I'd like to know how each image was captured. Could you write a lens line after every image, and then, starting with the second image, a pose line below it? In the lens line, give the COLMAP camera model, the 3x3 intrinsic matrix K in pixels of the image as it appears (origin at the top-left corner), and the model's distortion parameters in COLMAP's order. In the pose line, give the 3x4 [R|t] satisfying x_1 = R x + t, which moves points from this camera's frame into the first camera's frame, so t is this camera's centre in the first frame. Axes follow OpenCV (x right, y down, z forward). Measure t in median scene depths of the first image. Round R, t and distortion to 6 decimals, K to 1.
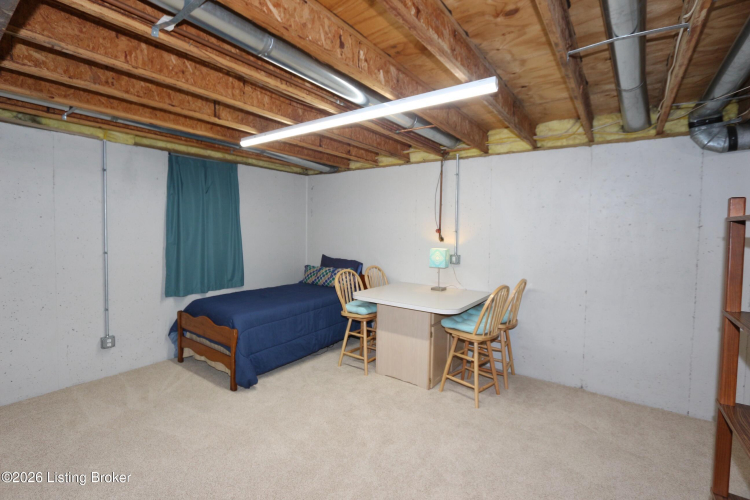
lens RADIAL K [[343.9, 0, 376.8], [0, 343.9, 249.3], [0, 0, 1]] dist [-0.002668, -0.000888]
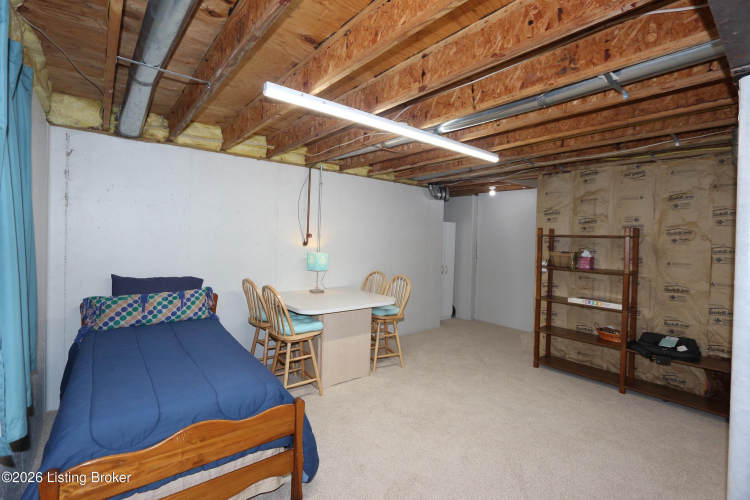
lens RADIAL K [[343.9, 0, 375.9], [0, 343.9, 247.4], [0, 0, 1]] dist [-0.002668, -0.000888]
pose [[0.247733, -0.034353, 0.968219, -0.773350], [0.033705, 0.999072, 0.026824, -0.039498], [-0.968242, 0.025989, 0.248661, 0.562441]]
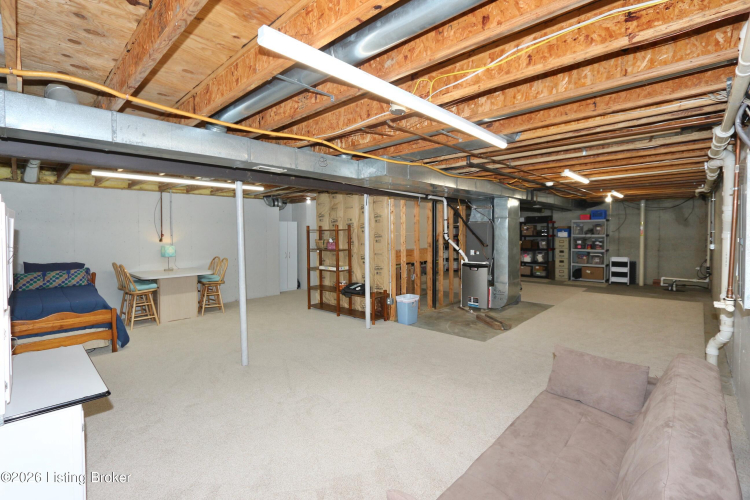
lens RADIAL K [[343.9, 0, 375.0], [0, 343.9, 247.2], [0, 0, 1]] dist [-0.002668, -0.000888]
pose [[0.126226, -0.059413, 0.990221, -1.317112], [0.066413, 0.996471, 0.051322, -0.013802], [-0.989776, 0.059285, 0.129726, -0.194609]]
